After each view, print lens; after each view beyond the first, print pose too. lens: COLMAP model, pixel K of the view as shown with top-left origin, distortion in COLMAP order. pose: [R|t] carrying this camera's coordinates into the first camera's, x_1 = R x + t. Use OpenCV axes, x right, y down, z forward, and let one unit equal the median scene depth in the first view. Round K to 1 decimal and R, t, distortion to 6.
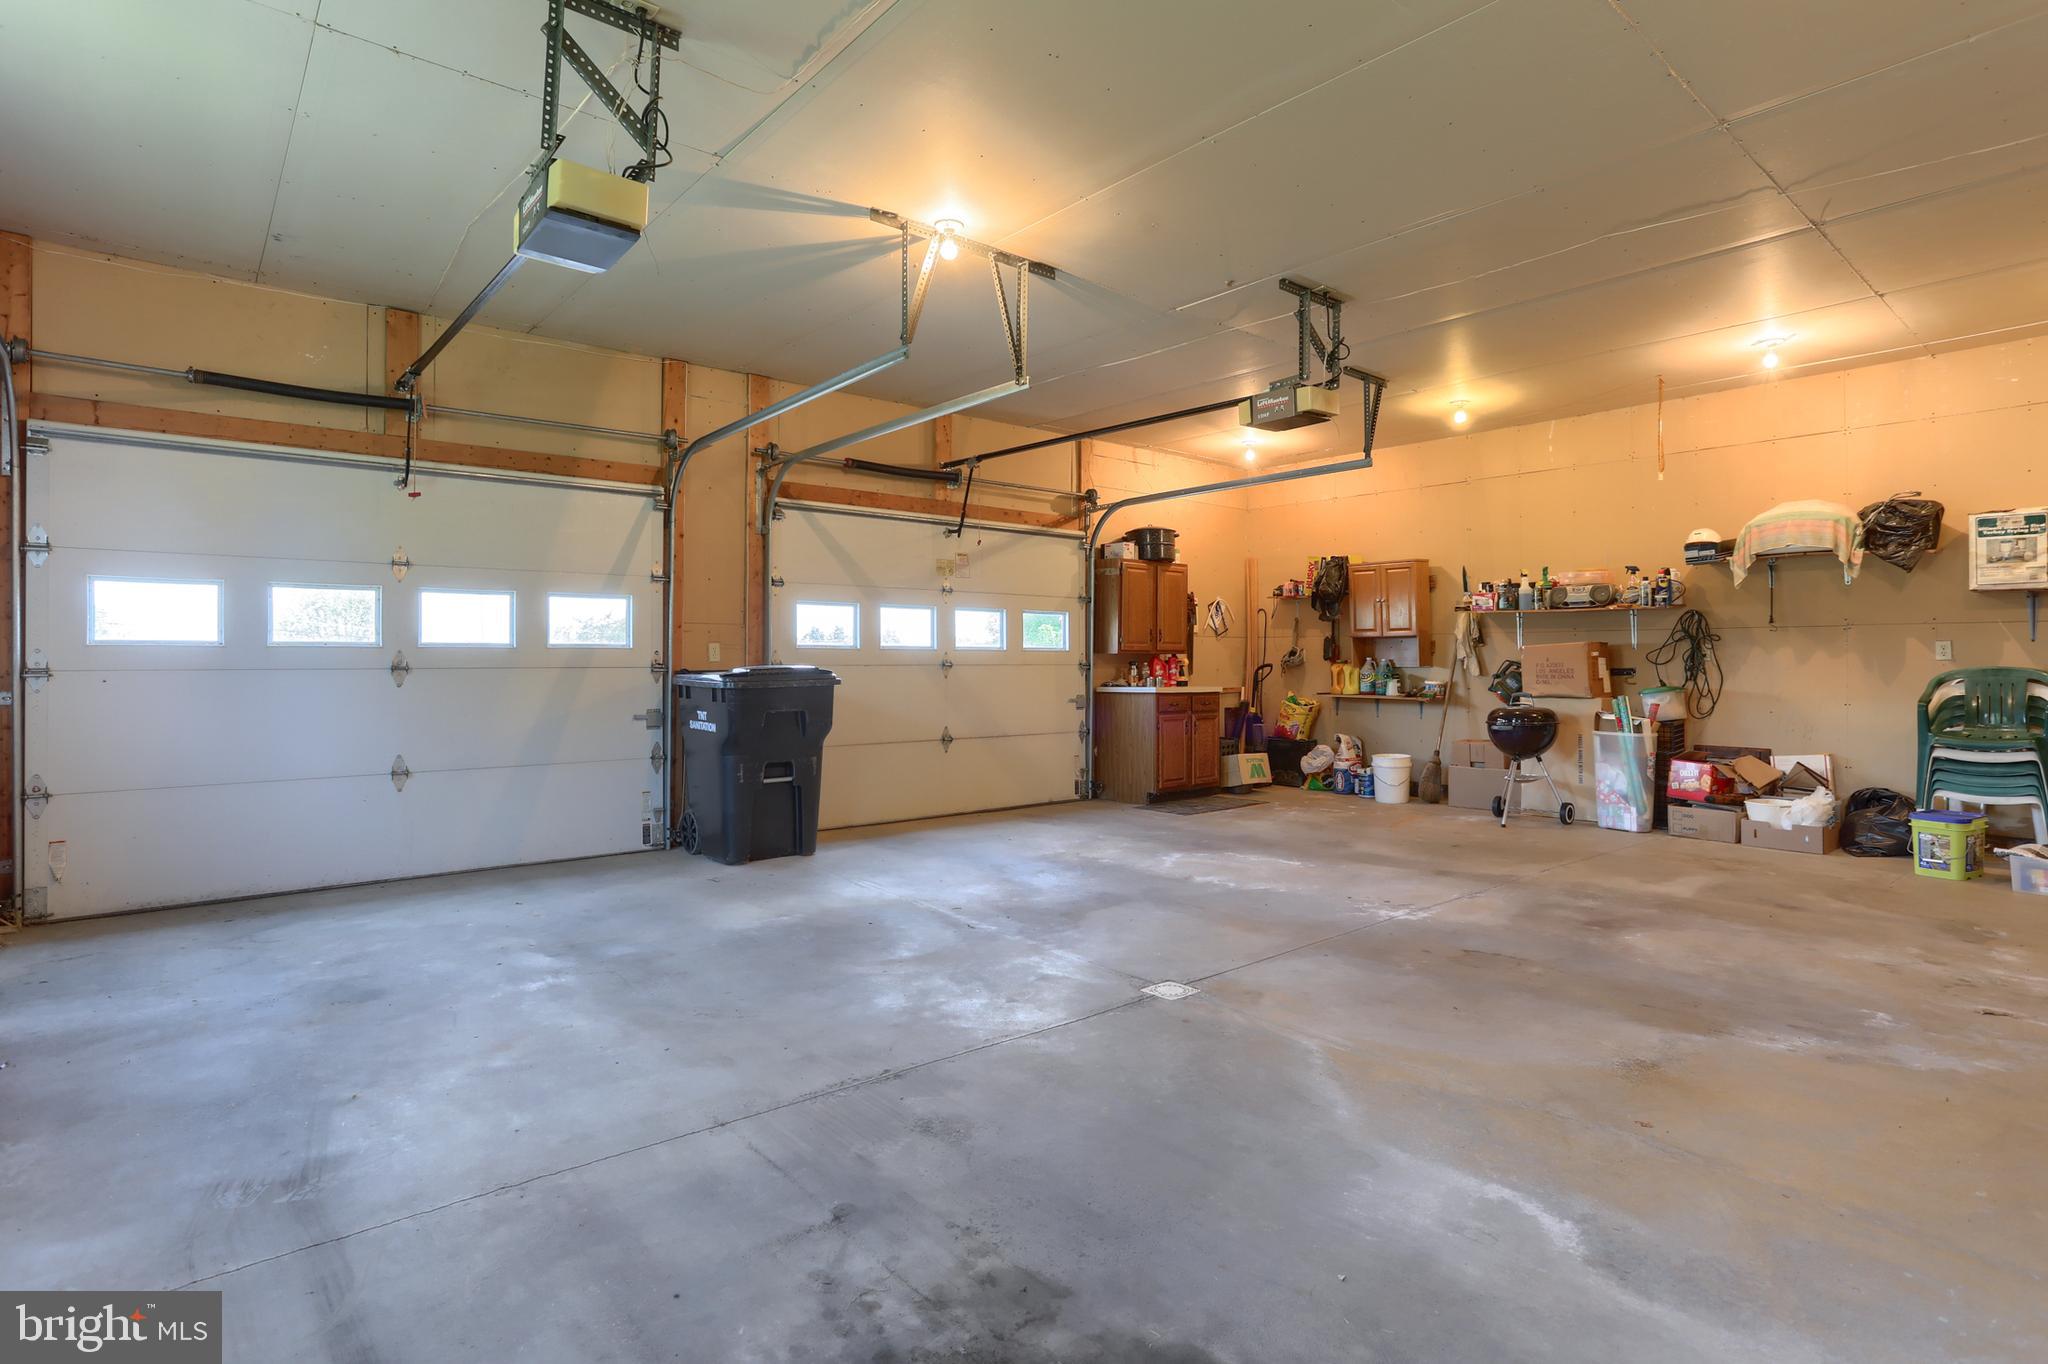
lens RADIAL K [[1036.0, 0, 1025.9], [0, 1036.0, 641.4], [0, 0, 1]] dist [-0.041462, 0.020224]
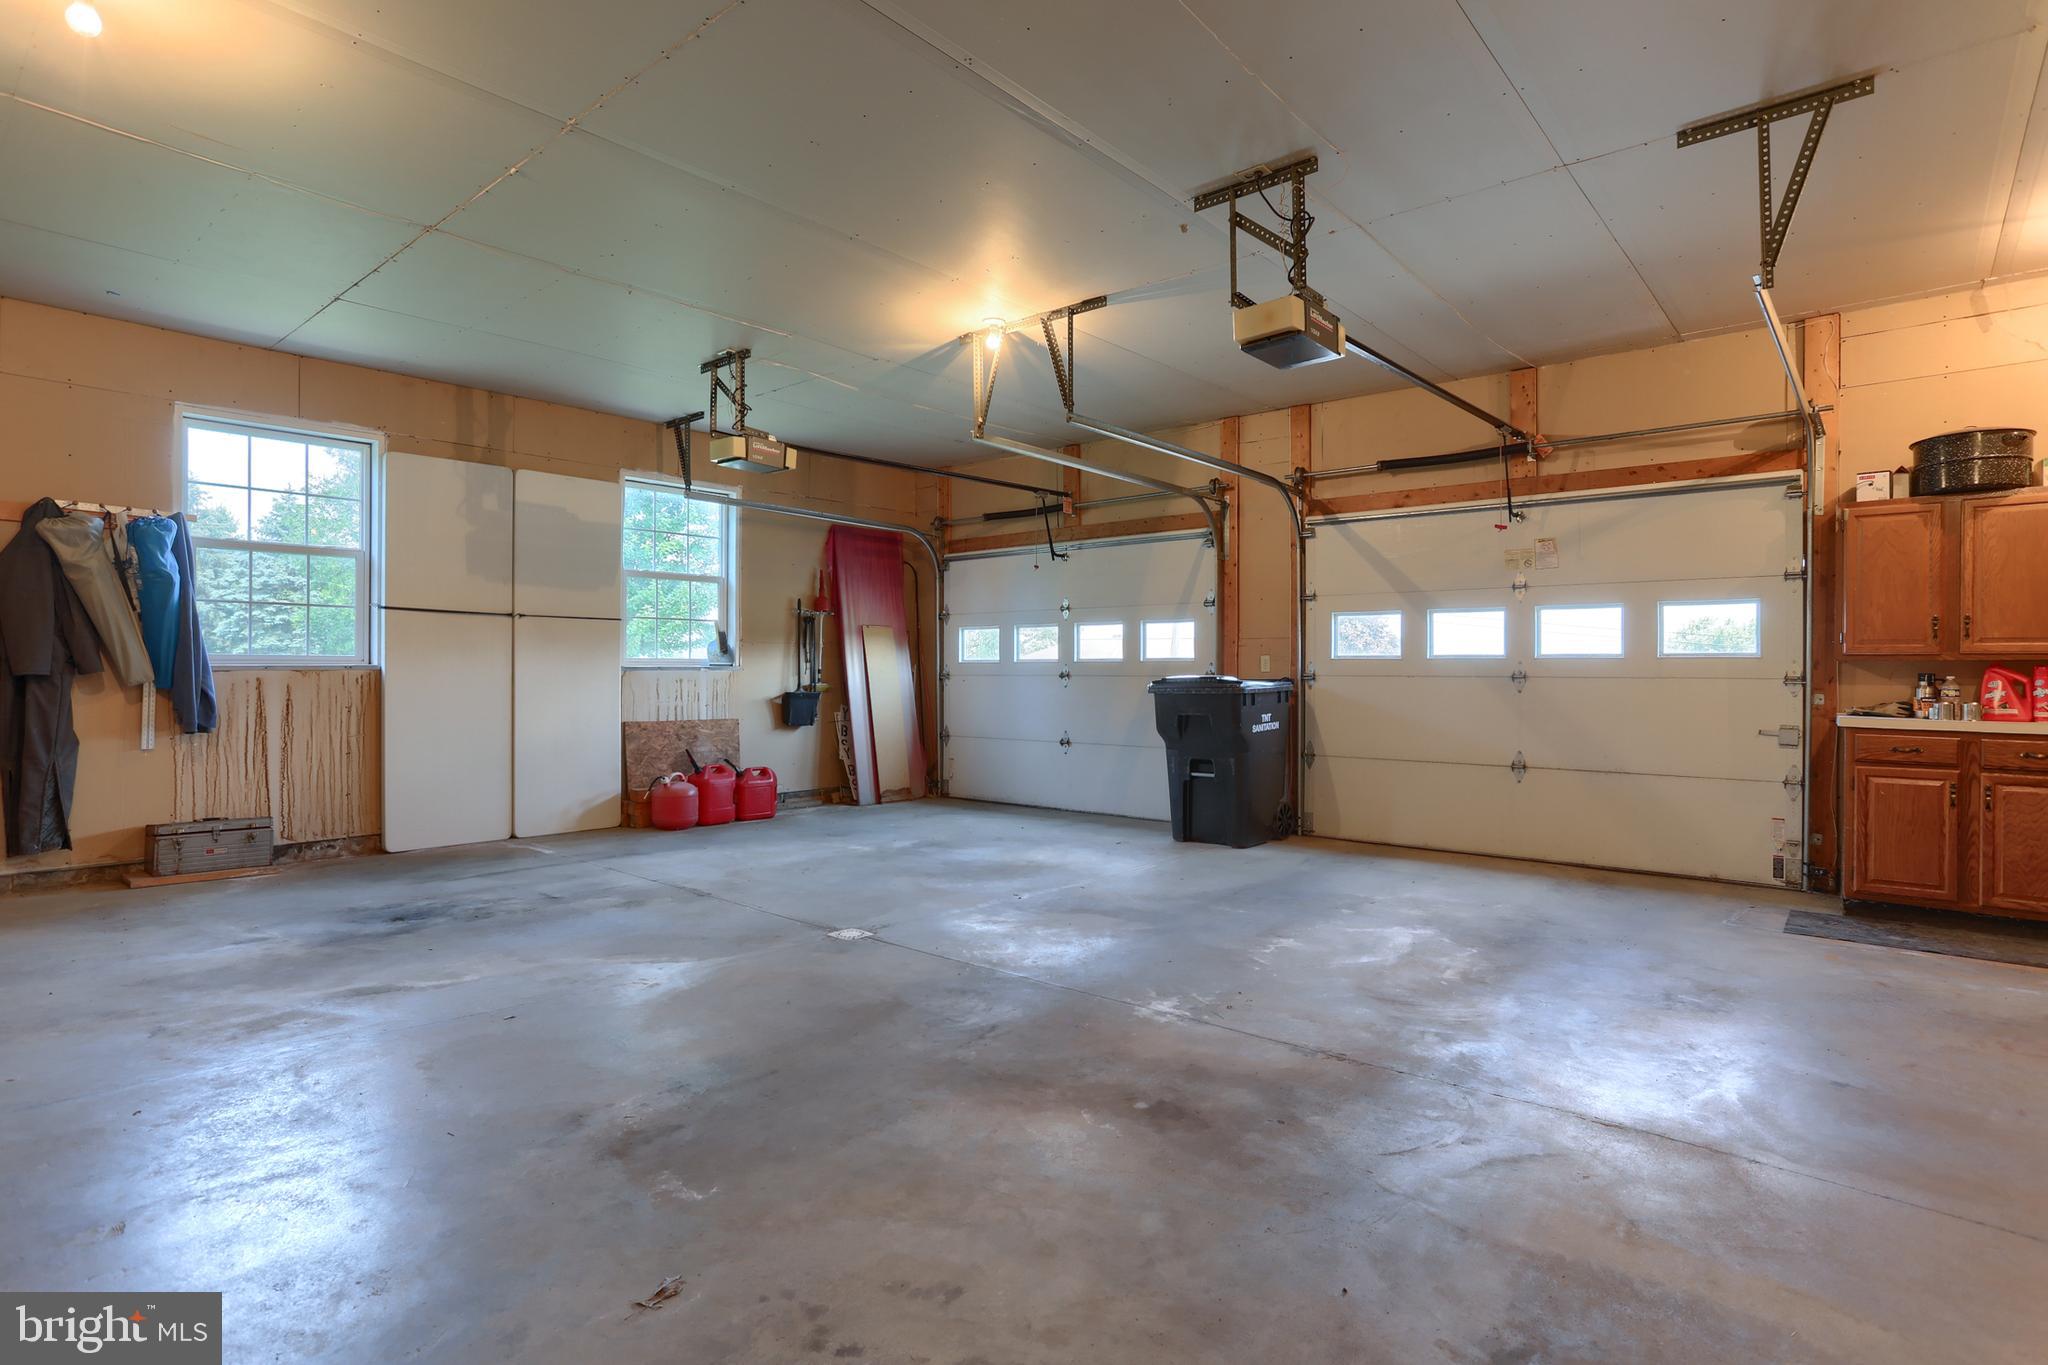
lens RADIAL K [[1036.0, 0, 1025.0], [0, 1036.0, 676.8], [0, 0, 1]] dist [-0.041462, 0.020224]
pose [[0.157398, 0.007225, -0.987509, 0.680383], [0.016284, 0.999818, 0.009911, 0.008140], [0.987401, -0.017640, 0.157252, 0.489776]]
